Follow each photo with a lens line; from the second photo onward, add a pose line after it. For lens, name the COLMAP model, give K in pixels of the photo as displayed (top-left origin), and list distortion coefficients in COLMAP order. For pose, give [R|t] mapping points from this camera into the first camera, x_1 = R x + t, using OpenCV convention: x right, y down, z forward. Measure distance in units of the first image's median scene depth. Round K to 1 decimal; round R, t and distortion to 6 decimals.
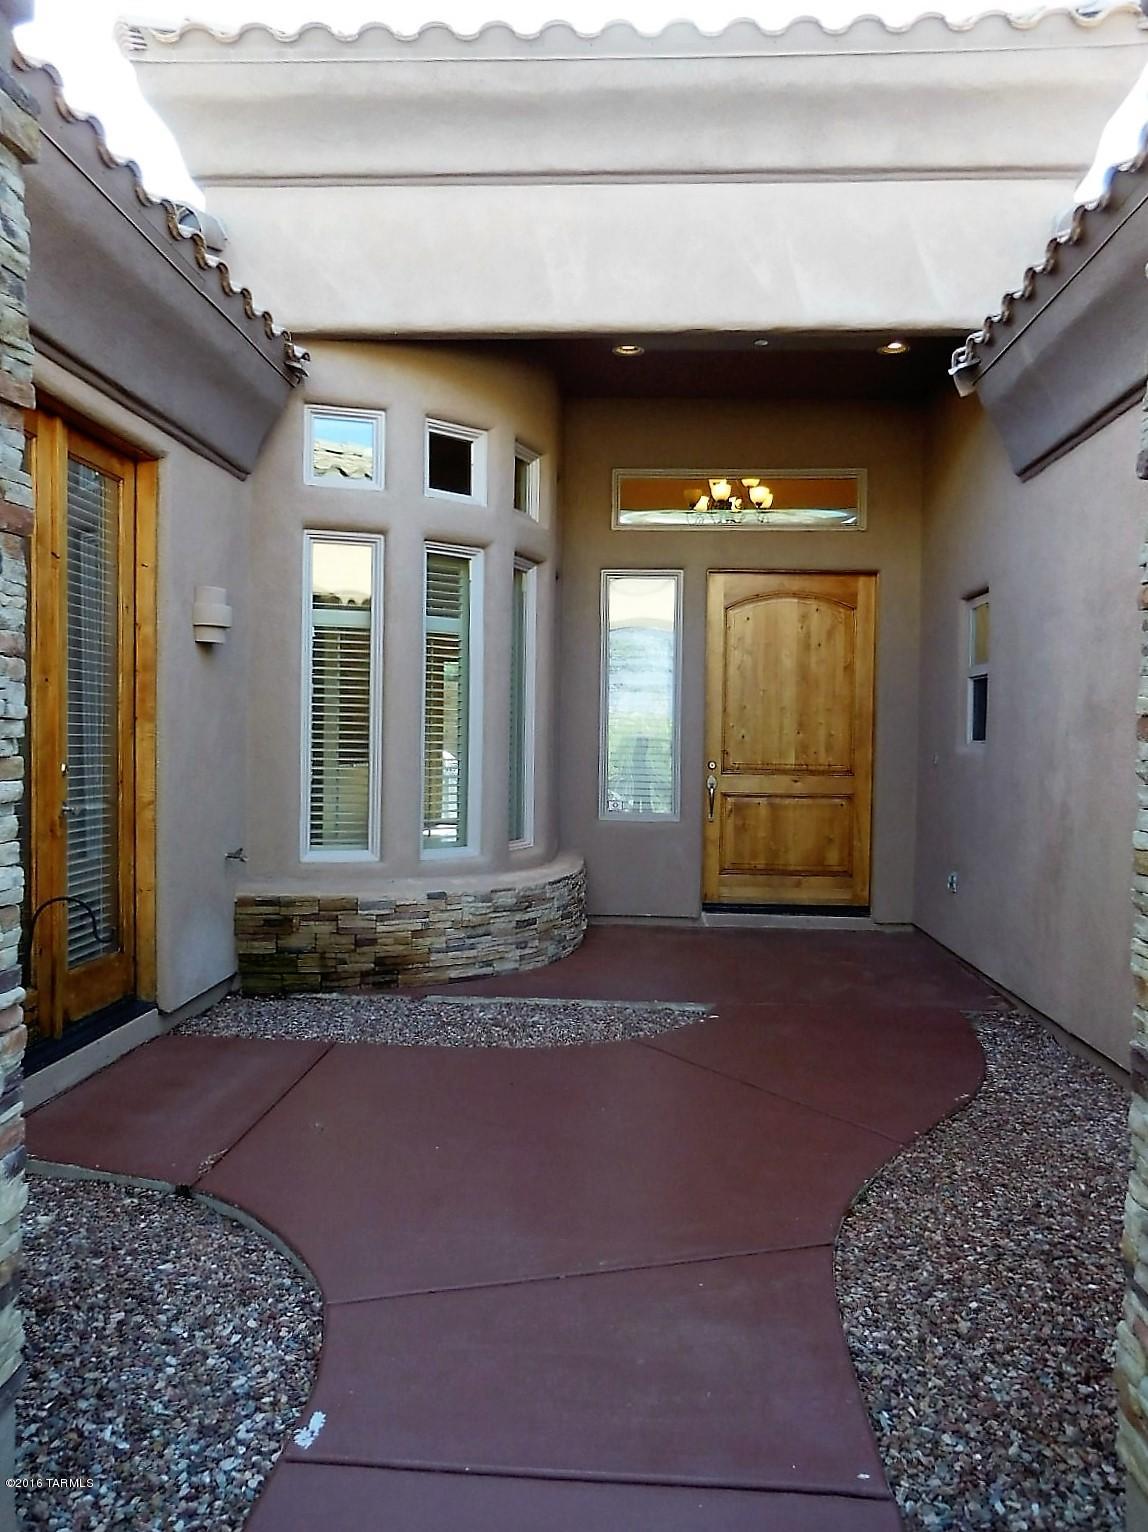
lens RADIAL K [[1180.1, 0, 564.0], [0, 1180.1, 763.8], [0, 0, 1]] dist [0.001299, 0.007392]
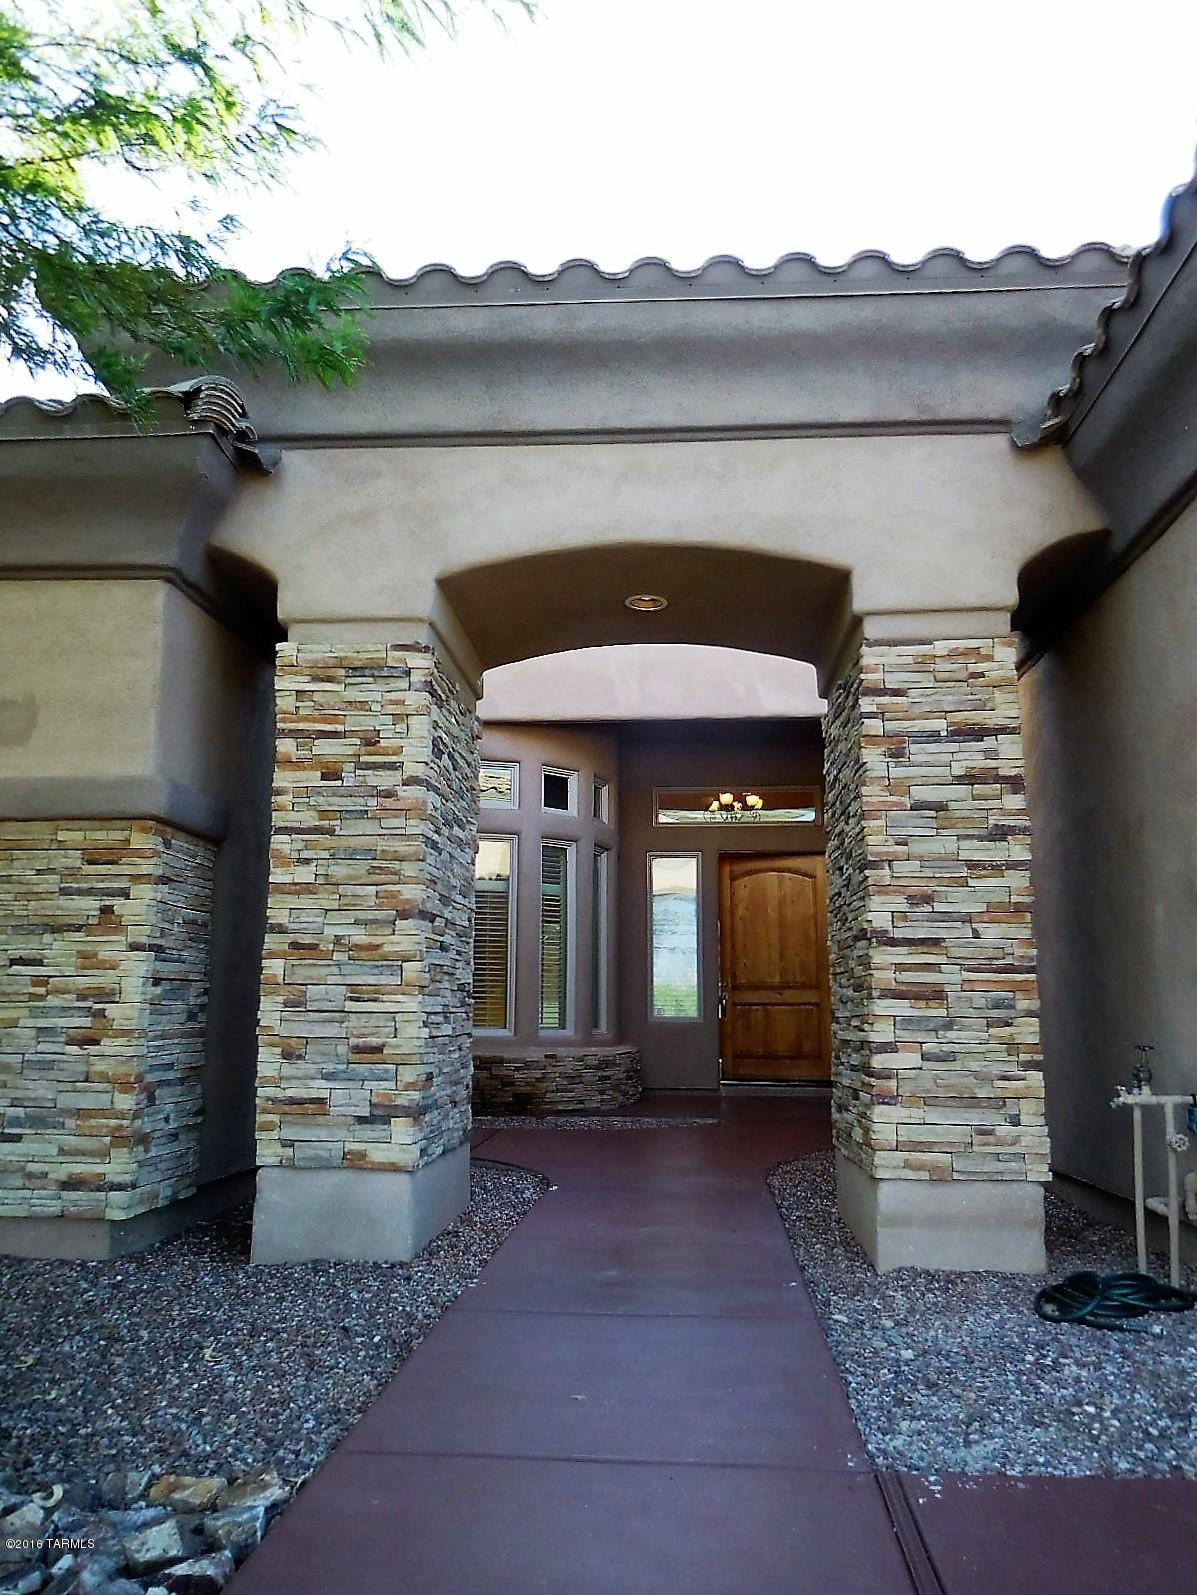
lens RADIAL K [[1228.6, 0, 595.9], [0, 1228.6, 790.8], [0, 0, 1]] dist [0.001299, 0.007392]
pose [[0.999976, -0.006813, -0.001326, -0.036267], [0.006416, 0.980168, -0.198064, 0.078712], [0.002649, 0.198051, 0.980188, -0.636909]]
